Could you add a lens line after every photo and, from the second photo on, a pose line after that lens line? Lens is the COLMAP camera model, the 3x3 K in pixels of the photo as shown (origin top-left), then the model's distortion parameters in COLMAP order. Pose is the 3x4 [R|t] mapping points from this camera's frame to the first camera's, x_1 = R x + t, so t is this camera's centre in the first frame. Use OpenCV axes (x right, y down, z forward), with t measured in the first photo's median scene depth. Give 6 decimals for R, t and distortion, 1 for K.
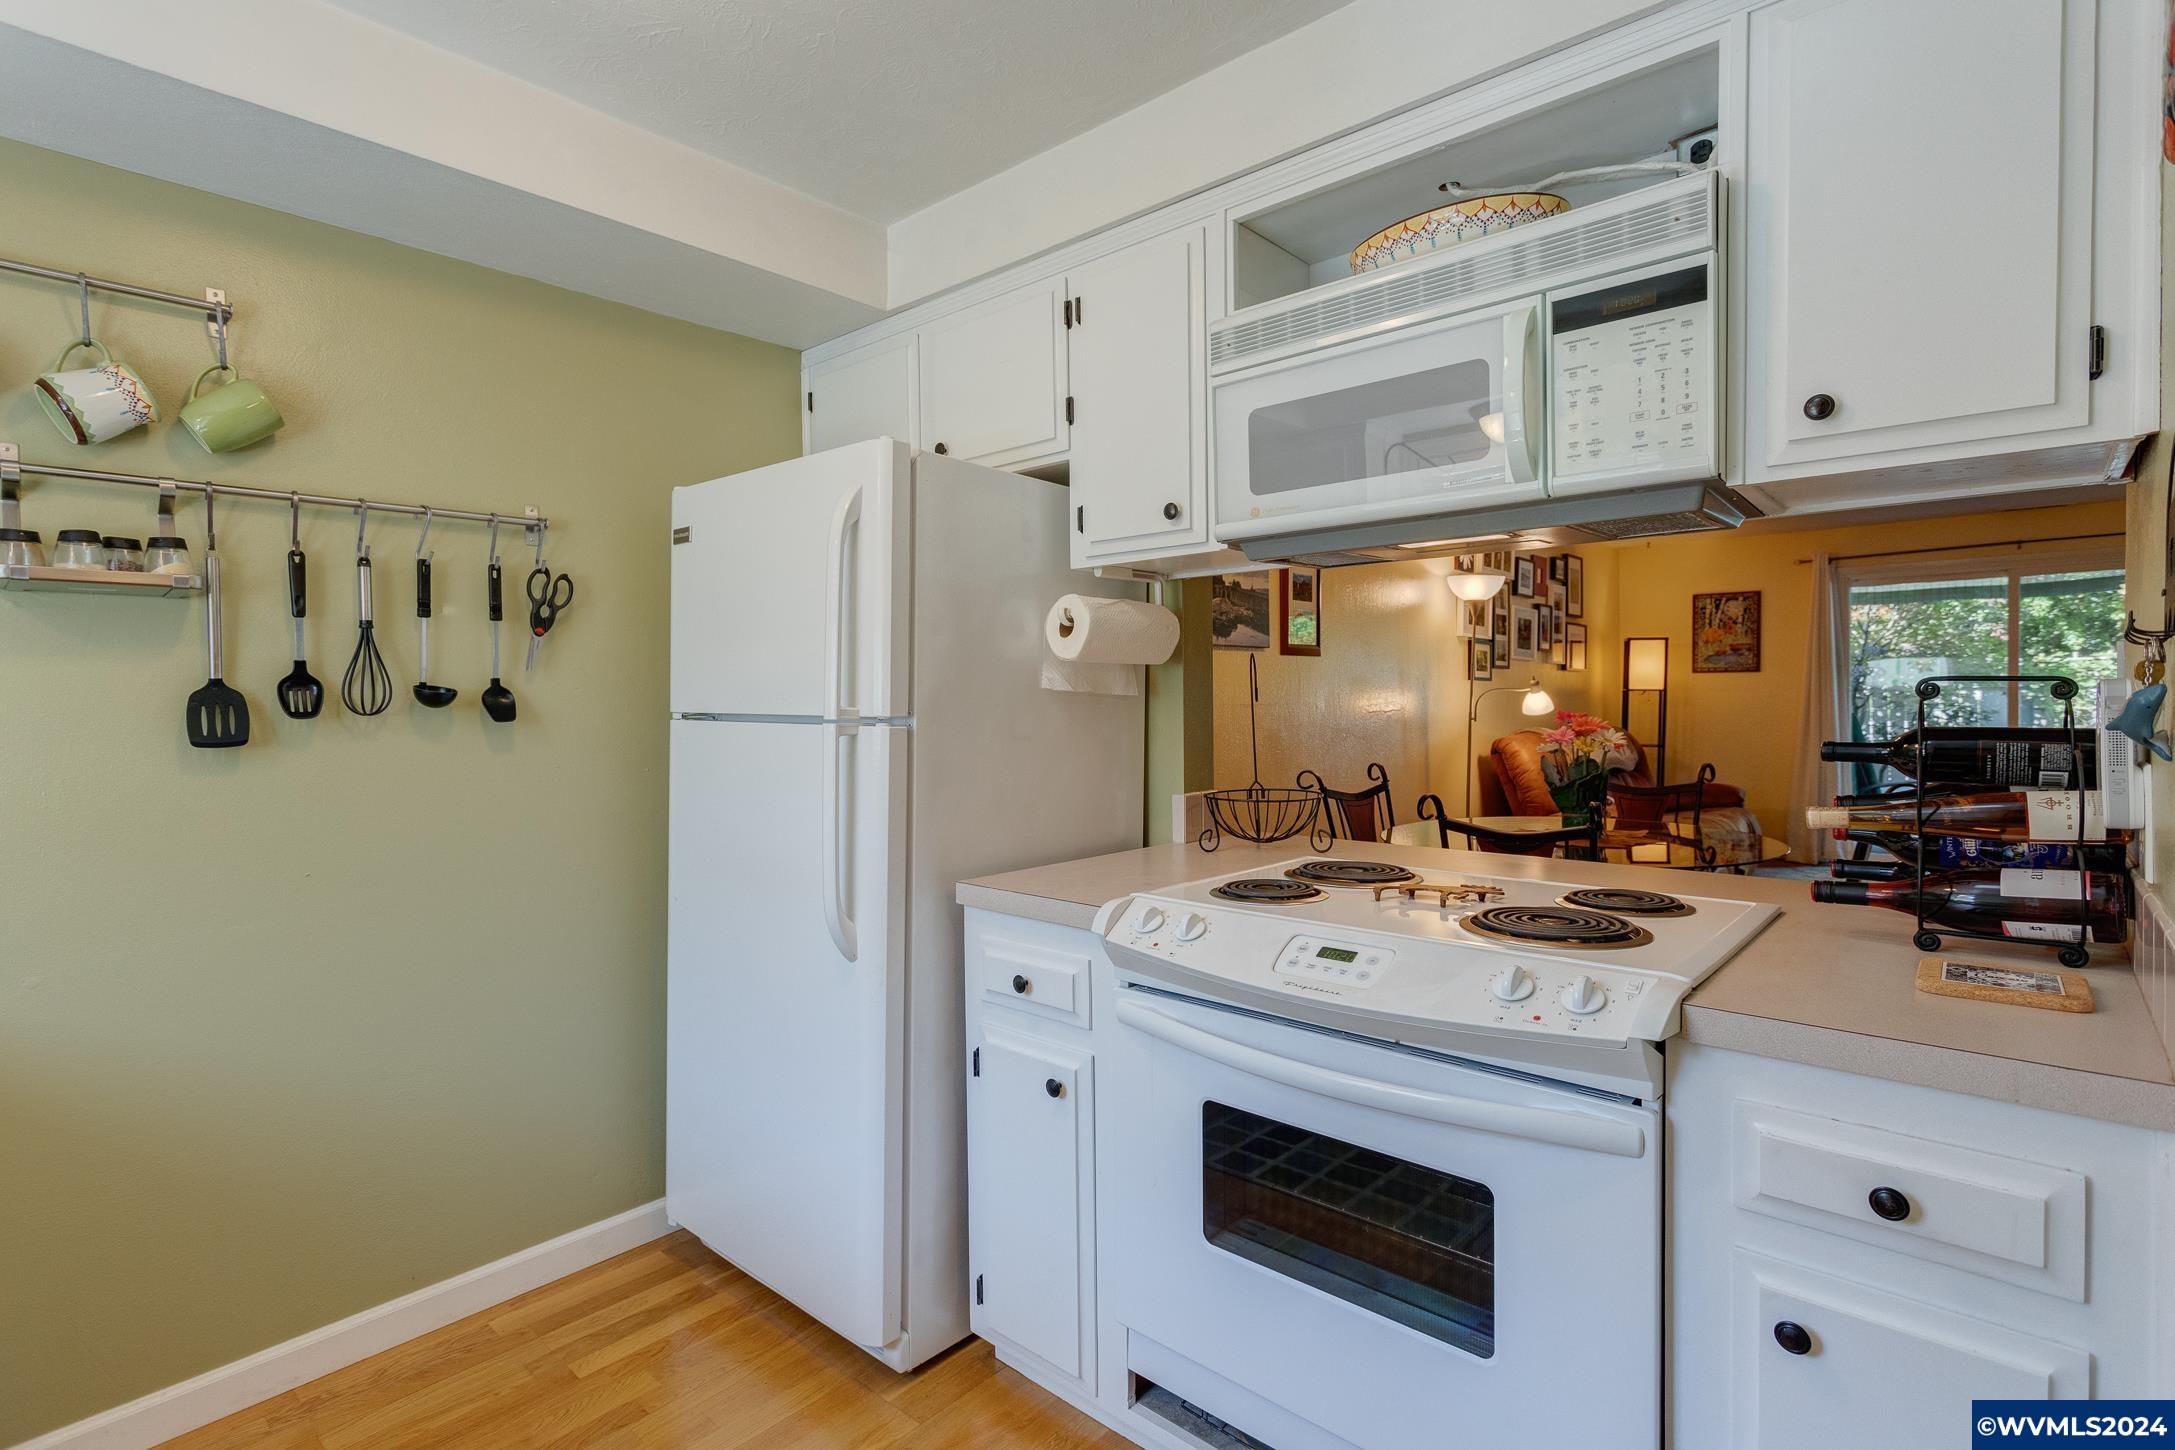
lens RADIAL K [[1028.7, 0, 1077.6], [0, 1028.7, 720.3], [0, 0, 1]] dist [0.002721, 0.000417]
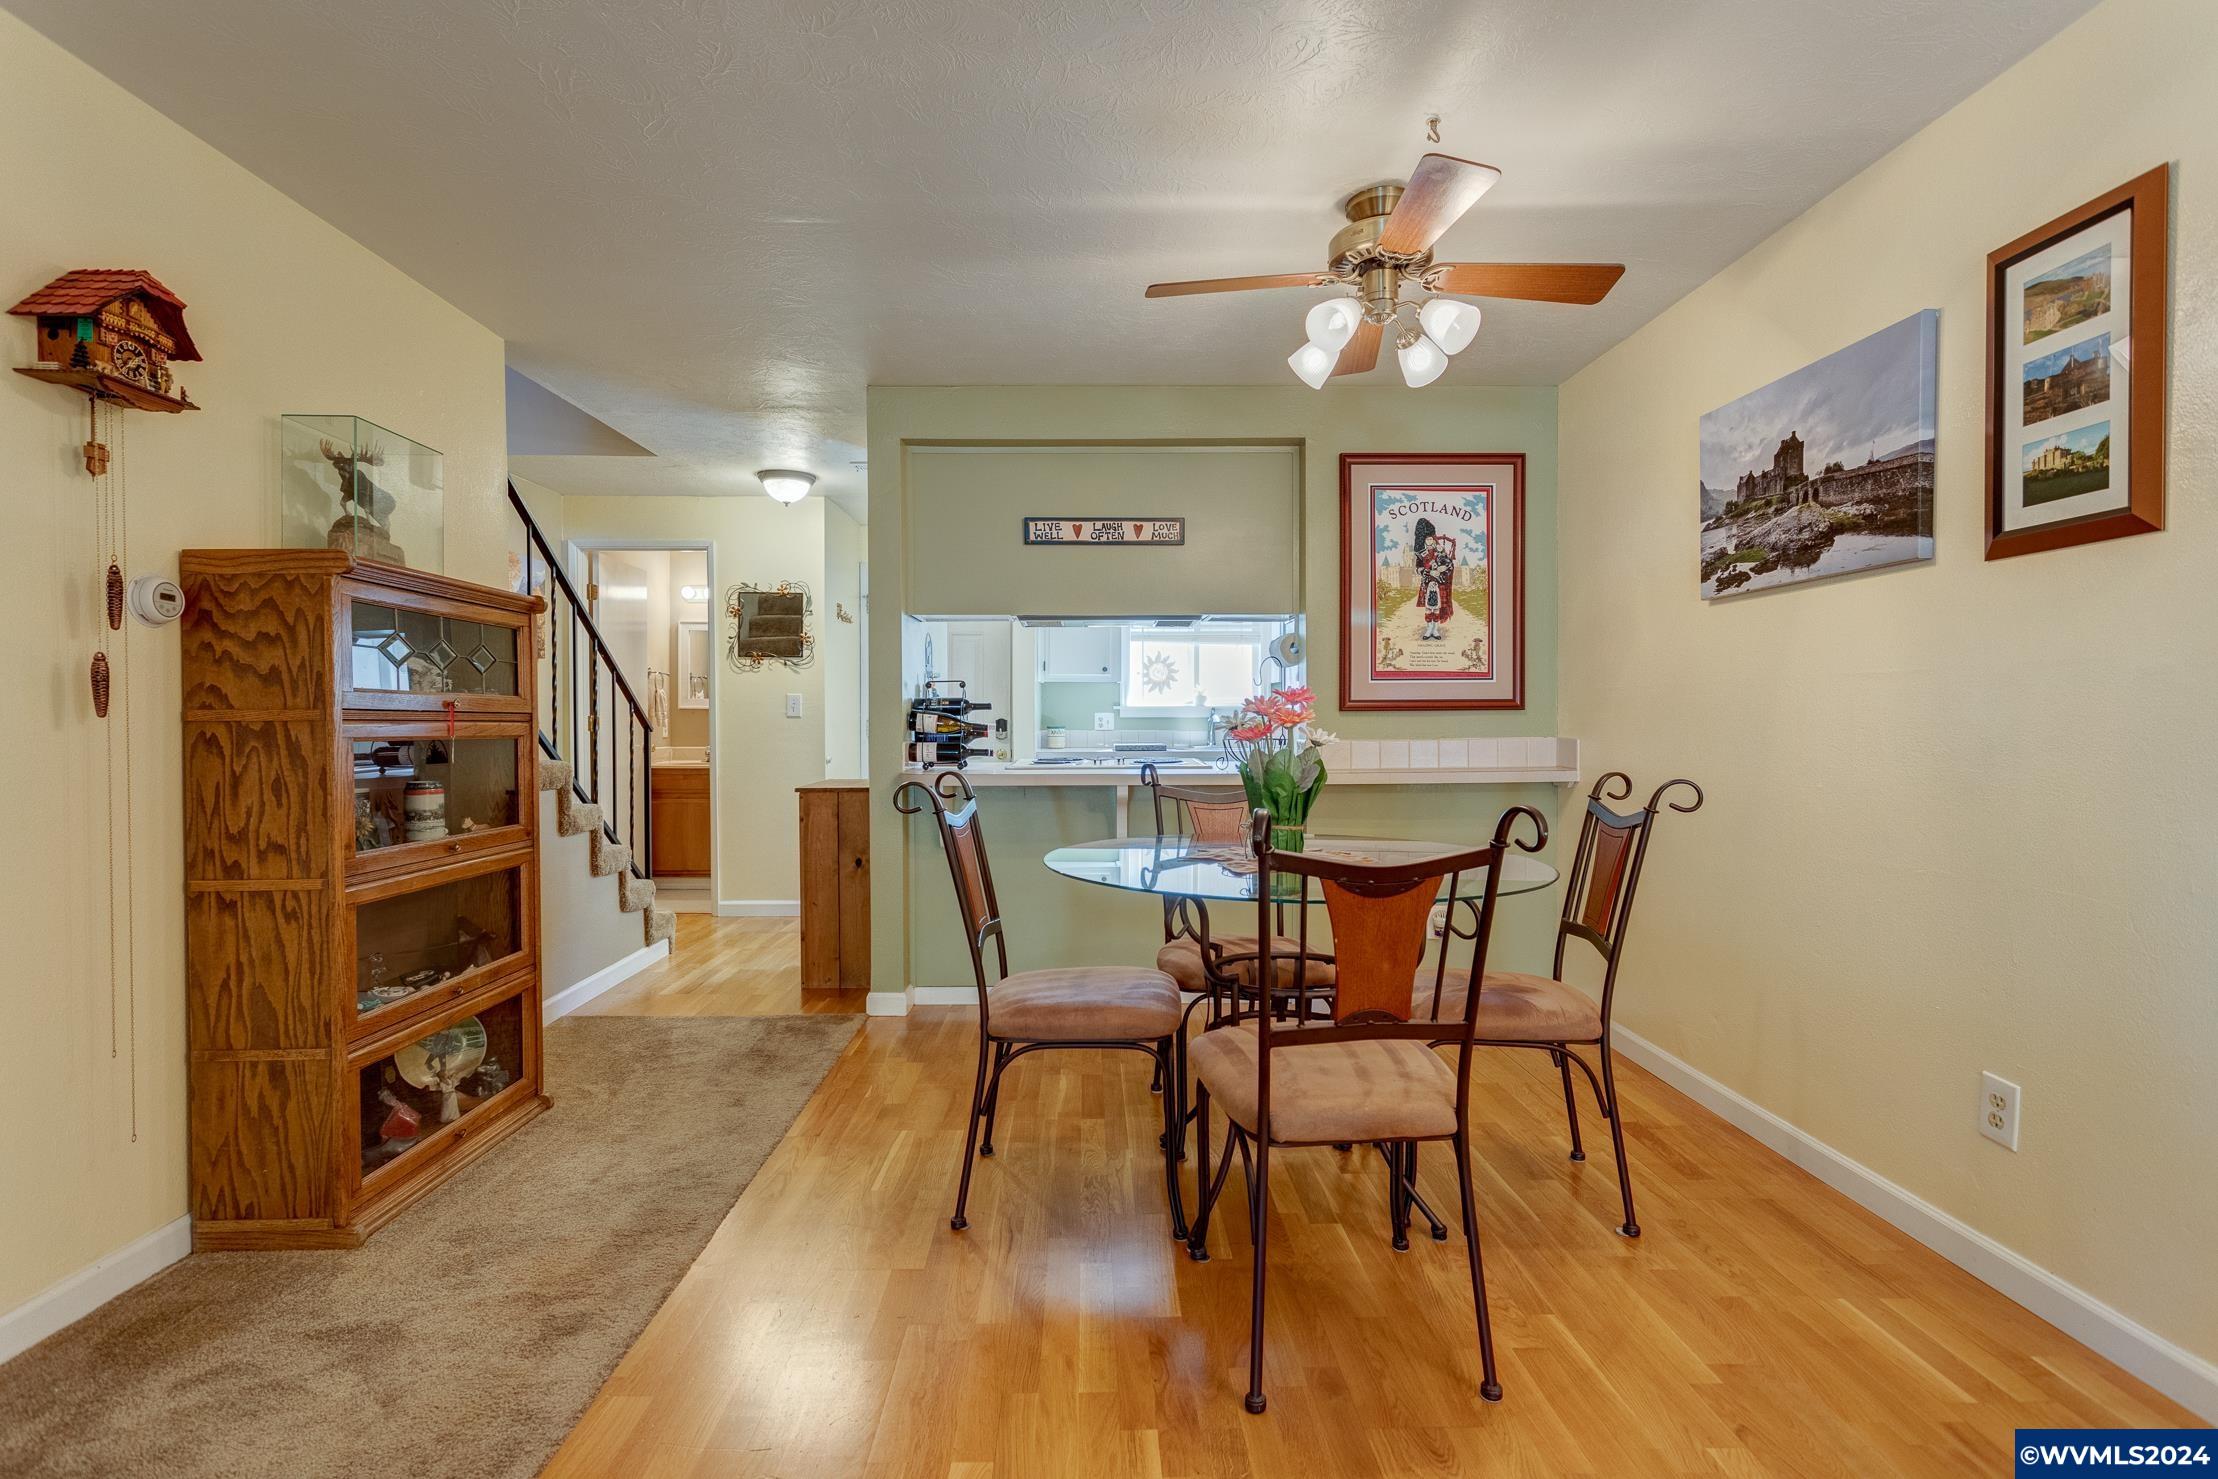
lens RADIAL K [[1049.1, 0, 1098.9], [0, 1049.1, 734.7], [0, 0, 1]] dist [0.002721, 0.000417]
pose [[-0.731932, 0.023986, -0.680955, 0.847455], [-0.006841, 0.999071, 0.042544, -0.004781], [0.681343, 0.035797, -0.731088, 1.132947]]
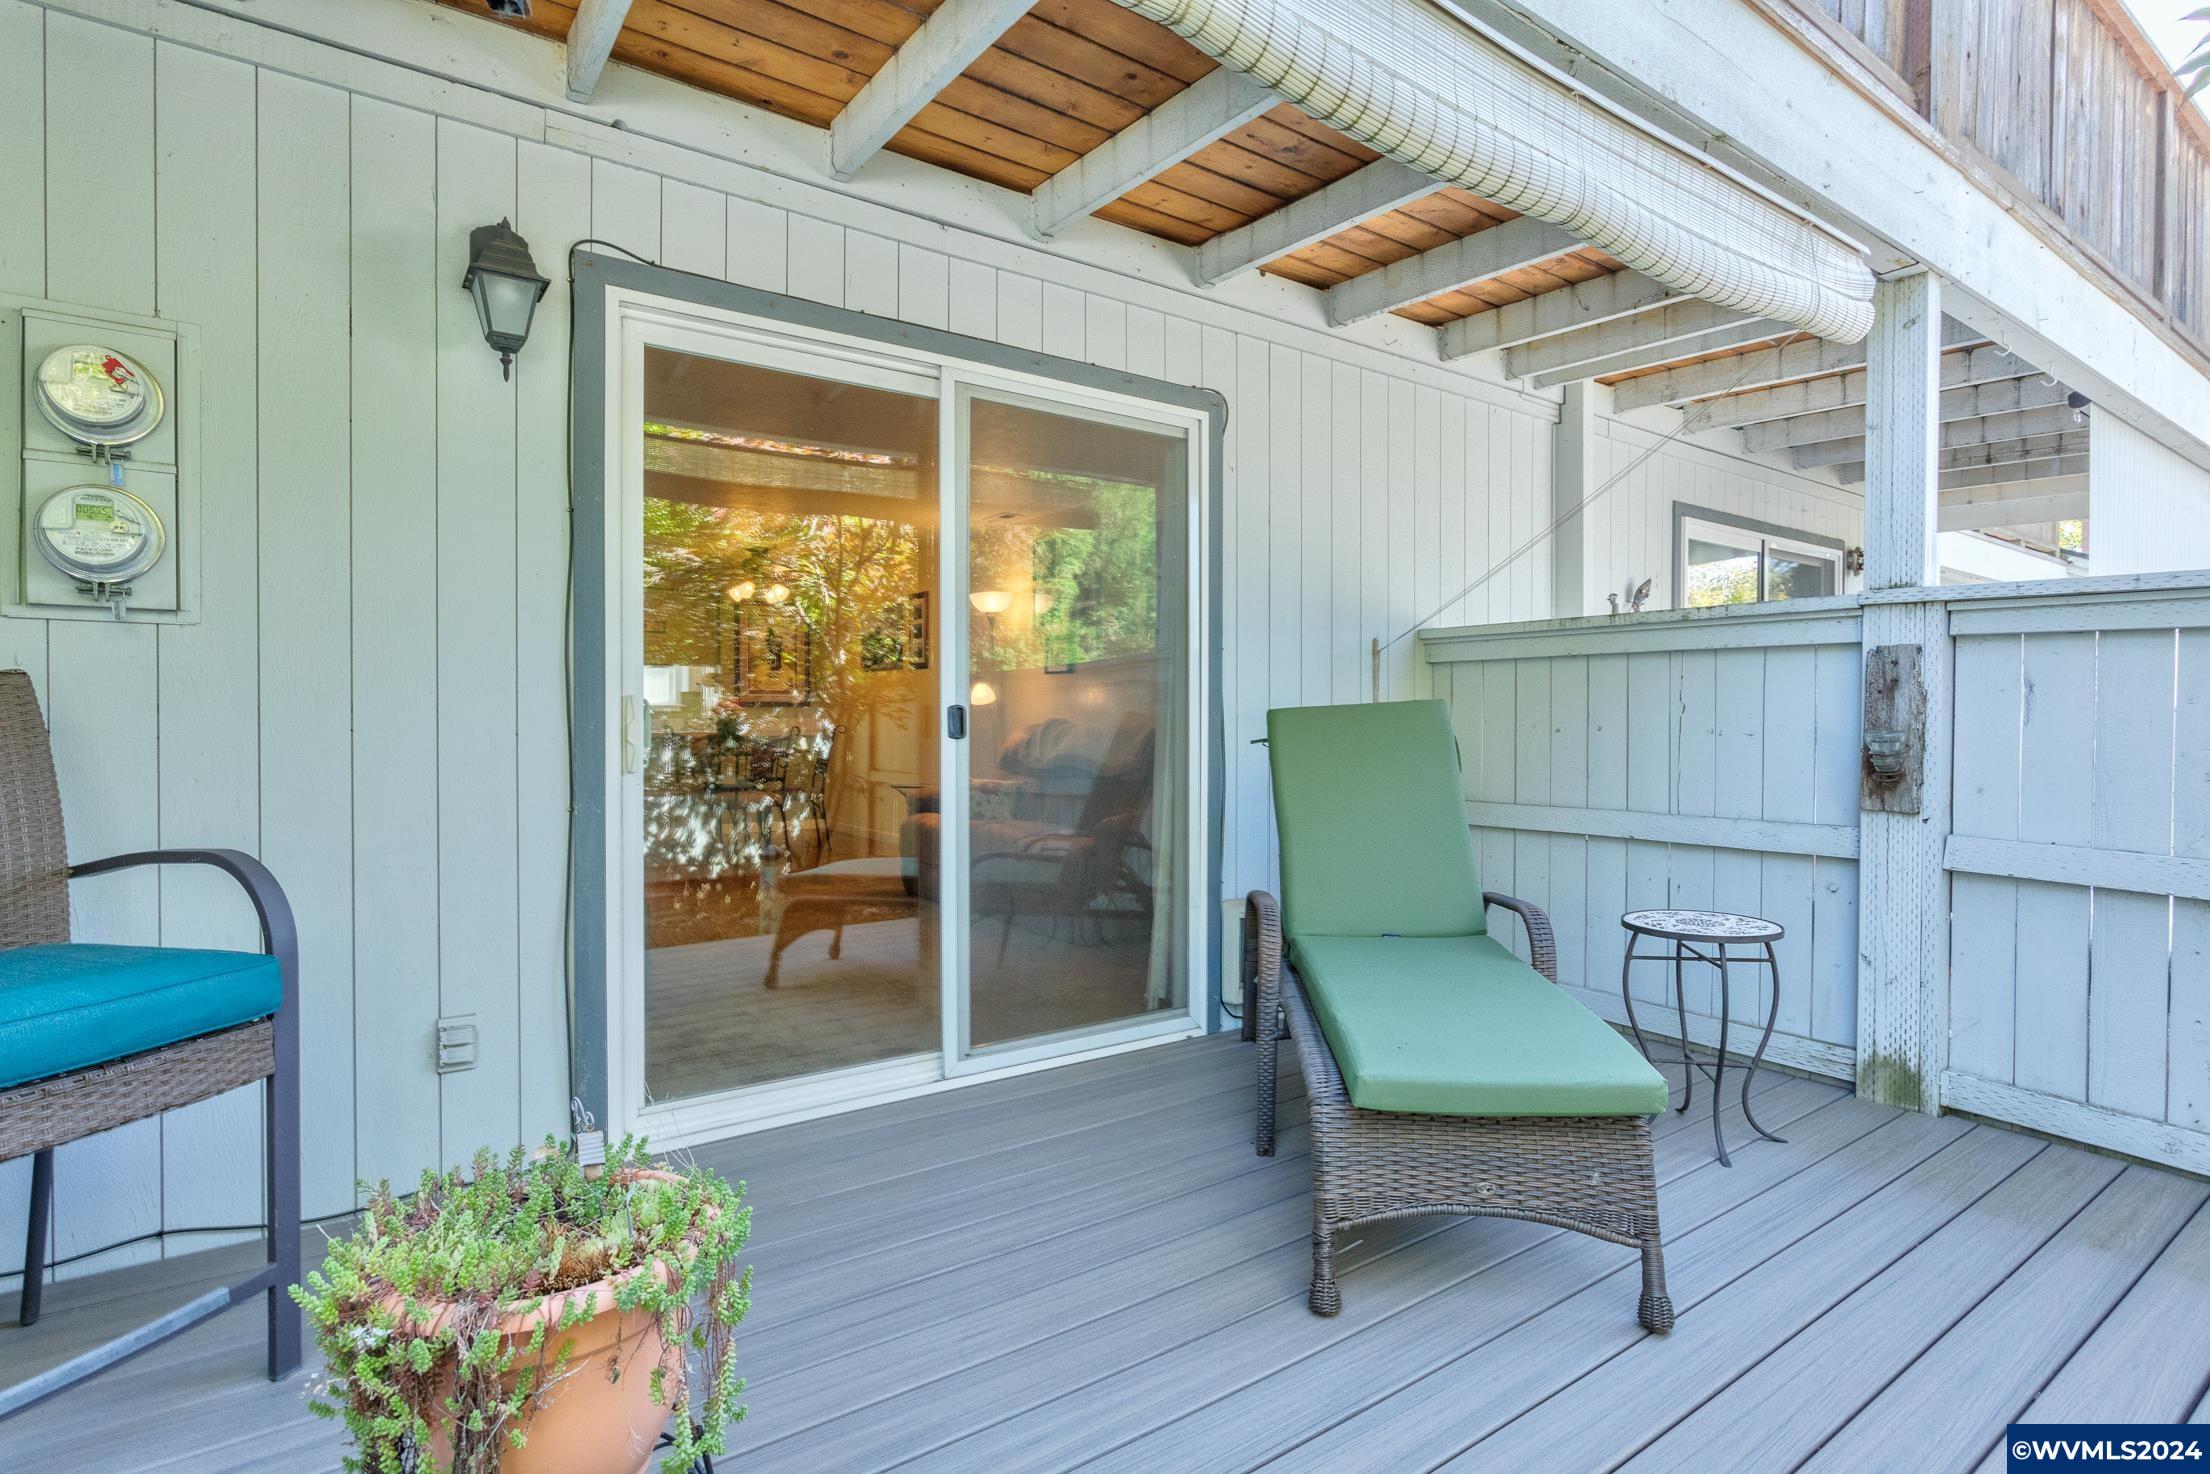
lens RADIAL K [[1103.3, 0, 1105.0], [0, 1103.3, 737.0], [0, 0, 1]] dist [-0.000473, -0.000014]
pose [[-0.215415, 0.025313, -0.976195, 2.171083], [-0.023801, 0.999231, 0.031162, -0.016236], [0.976233, 0.029947, -0.214647, 1.864169]]
